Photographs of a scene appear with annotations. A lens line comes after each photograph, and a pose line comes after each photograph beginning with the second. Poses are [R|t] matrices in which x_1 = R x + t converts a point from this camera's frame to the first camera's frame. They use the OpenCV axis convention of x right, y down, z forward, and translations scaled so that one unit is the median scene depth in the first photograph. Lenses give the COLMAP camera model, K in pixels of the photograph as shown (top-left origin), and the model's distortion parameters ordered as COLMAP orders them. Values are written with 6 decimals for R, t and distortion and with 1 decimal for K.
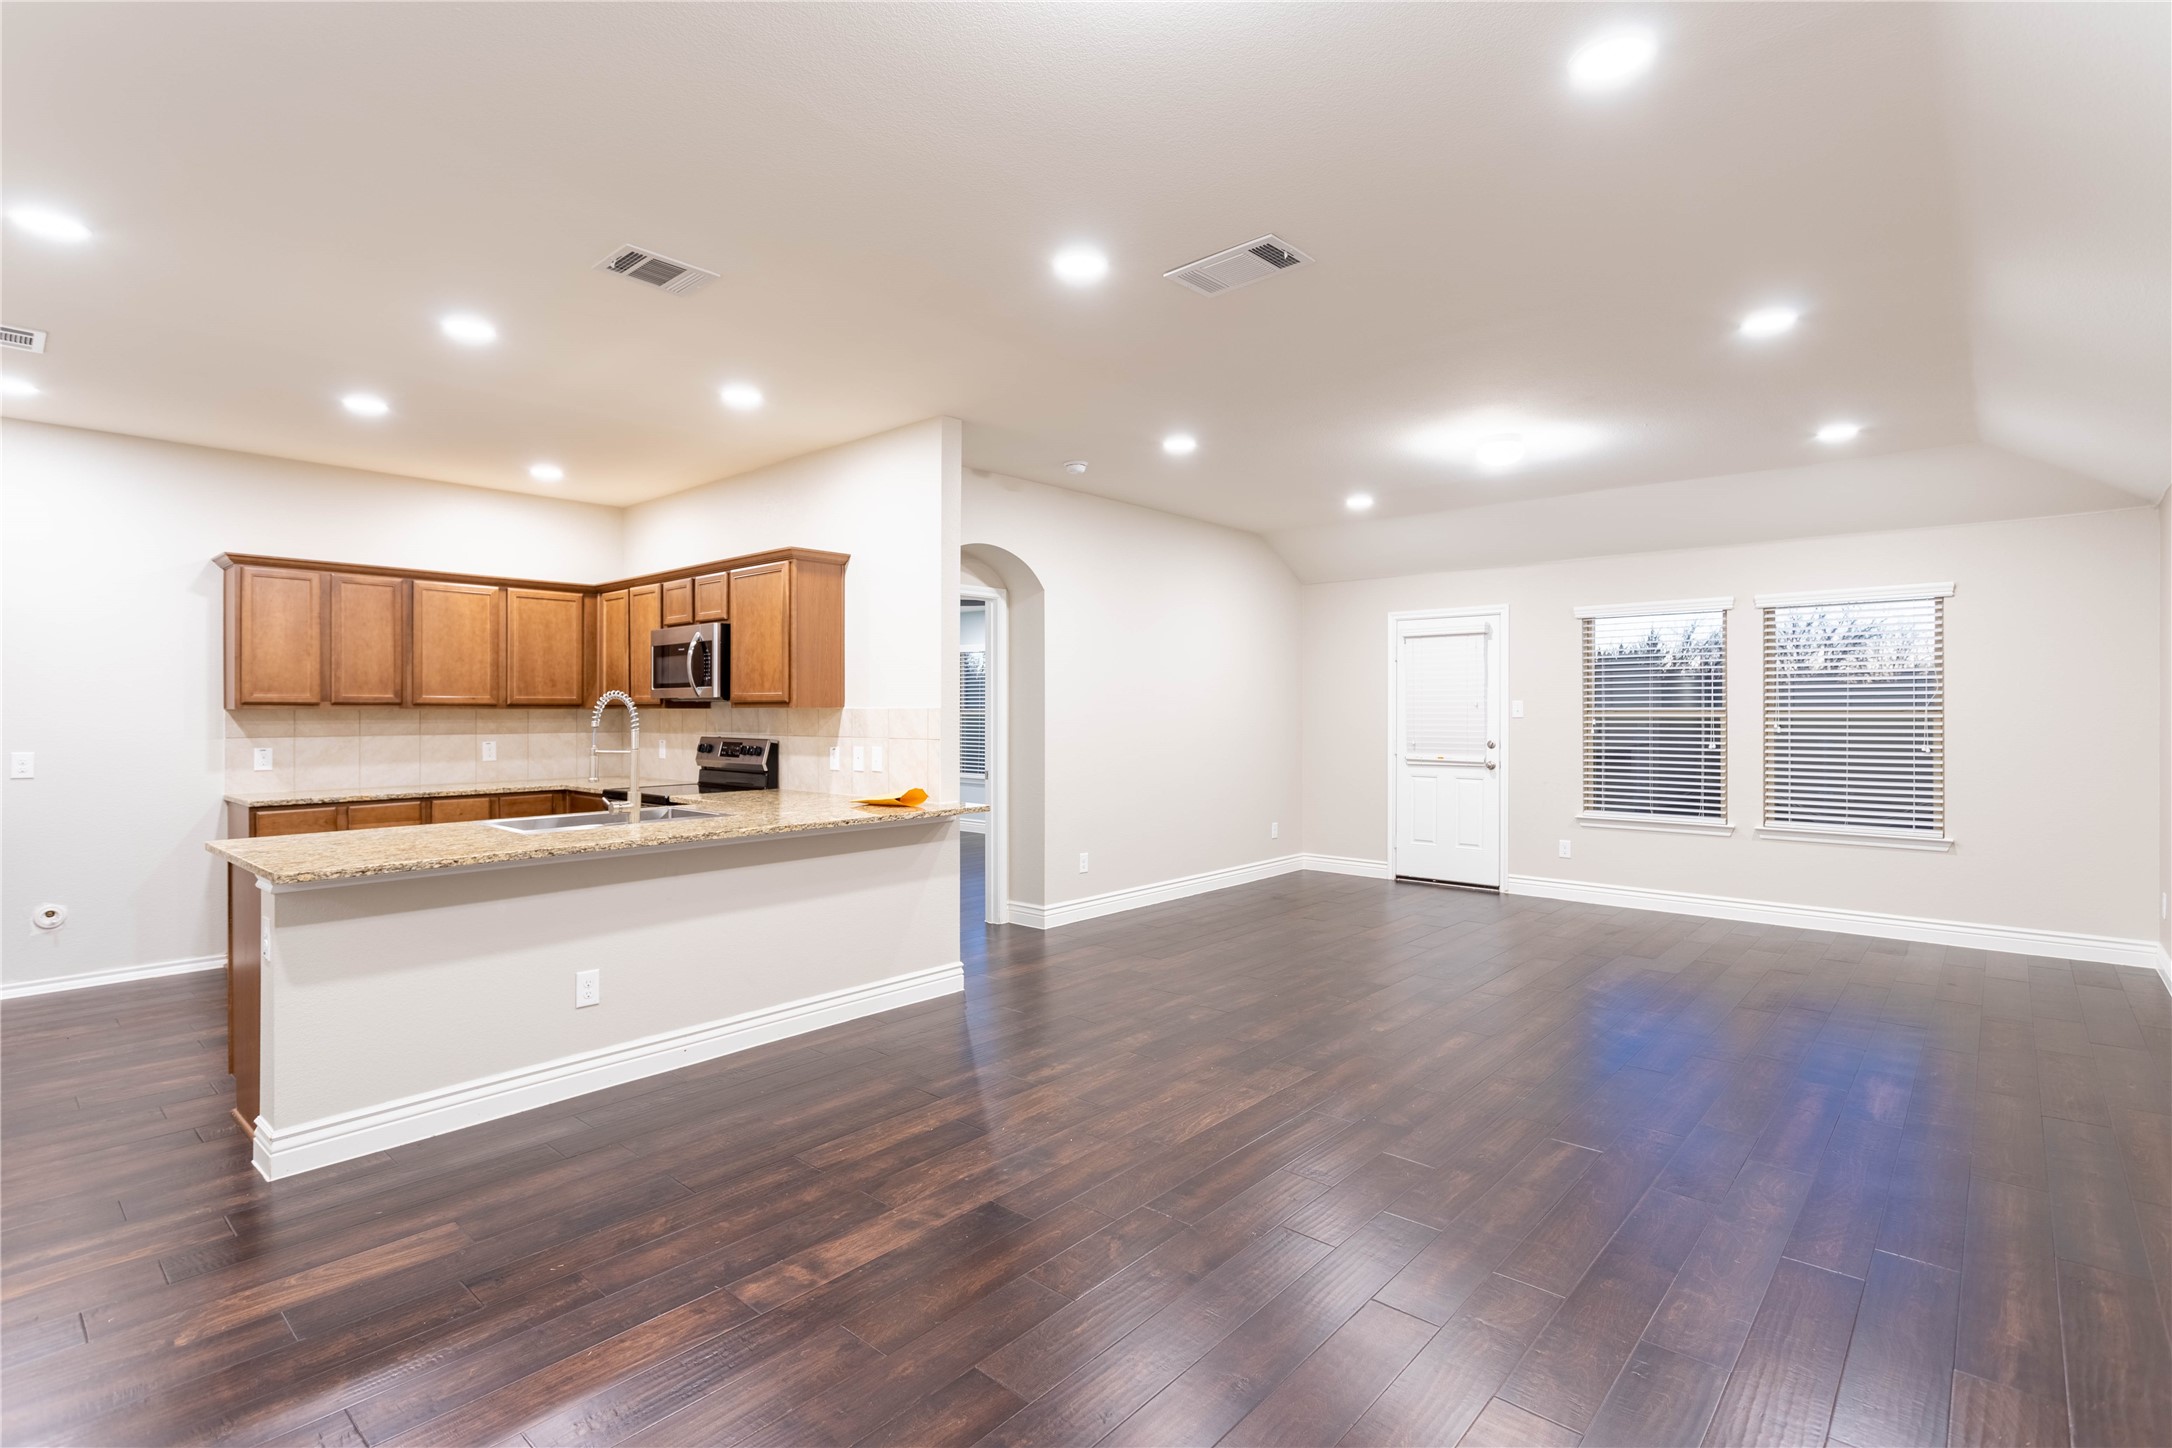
lens RADIAL K [[1017.3, 0, 1089.3], [0, 1017.3, 717.9], [0, 0, 1]] dist [-0.001259, -0.000755]
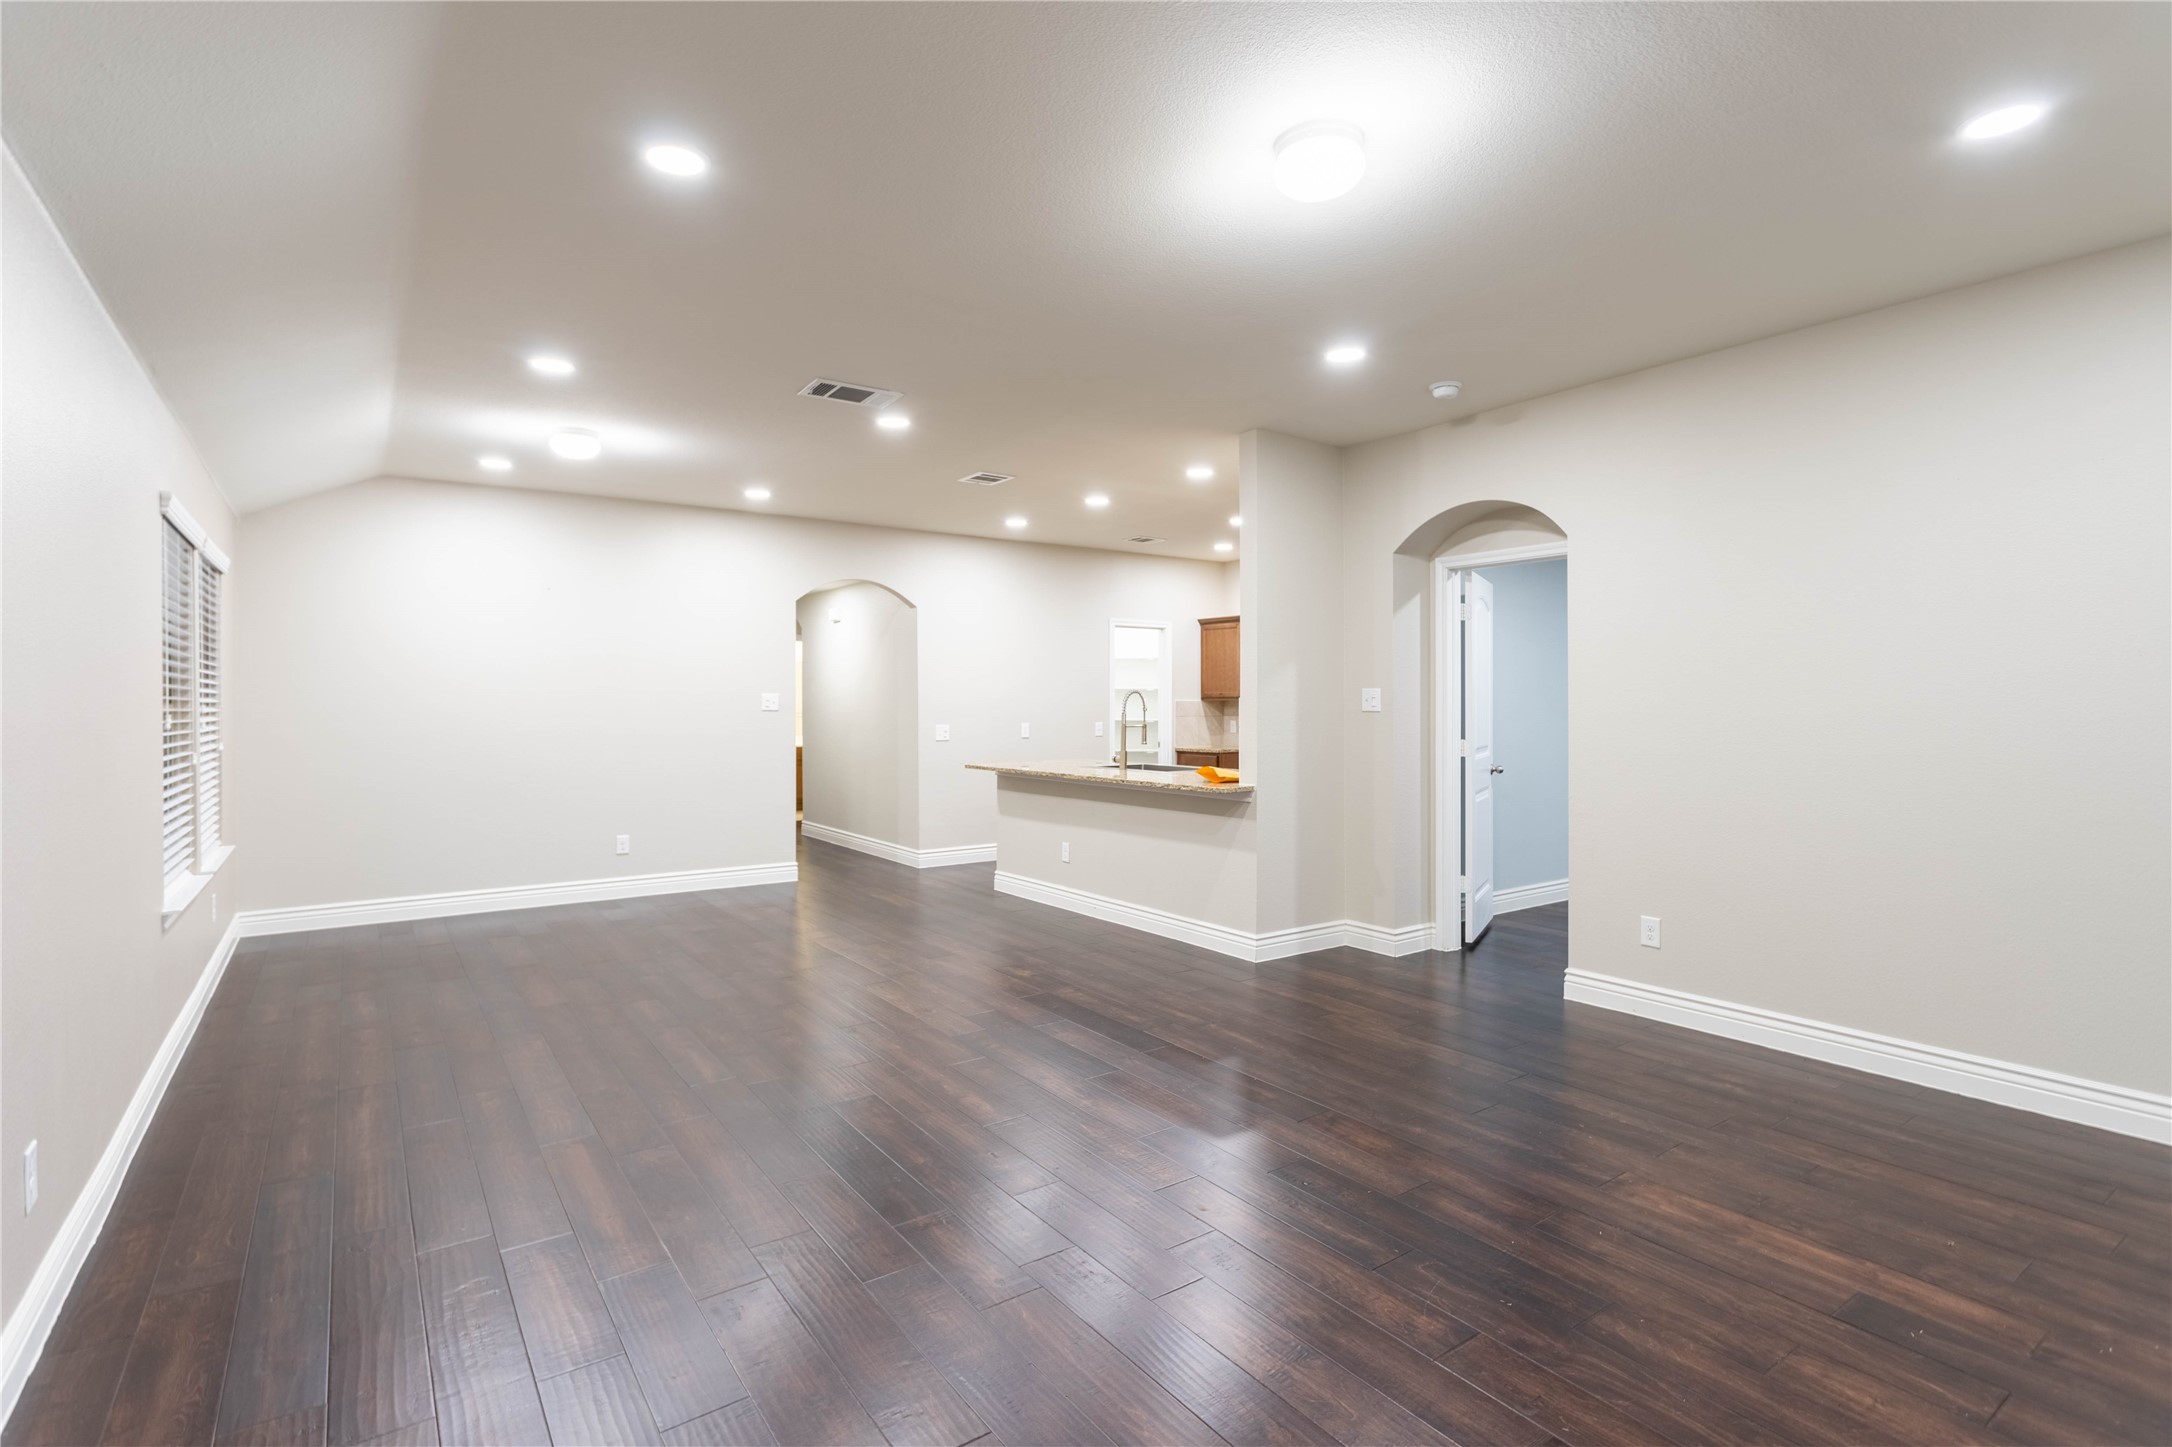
lens RADIAL K [[1043.8, 0, 1087.7], [0, 1043.8, 706.1], [0, 0, 1]] dist [0.005204, -0.000351]
pose [[-0.223217, 0.005277, -0.974755, 1.304559], [-0.001718, 0.999982, 0.005807, -0.009394], [0.974767, 0.002971, -0.223204, 1.427728]]
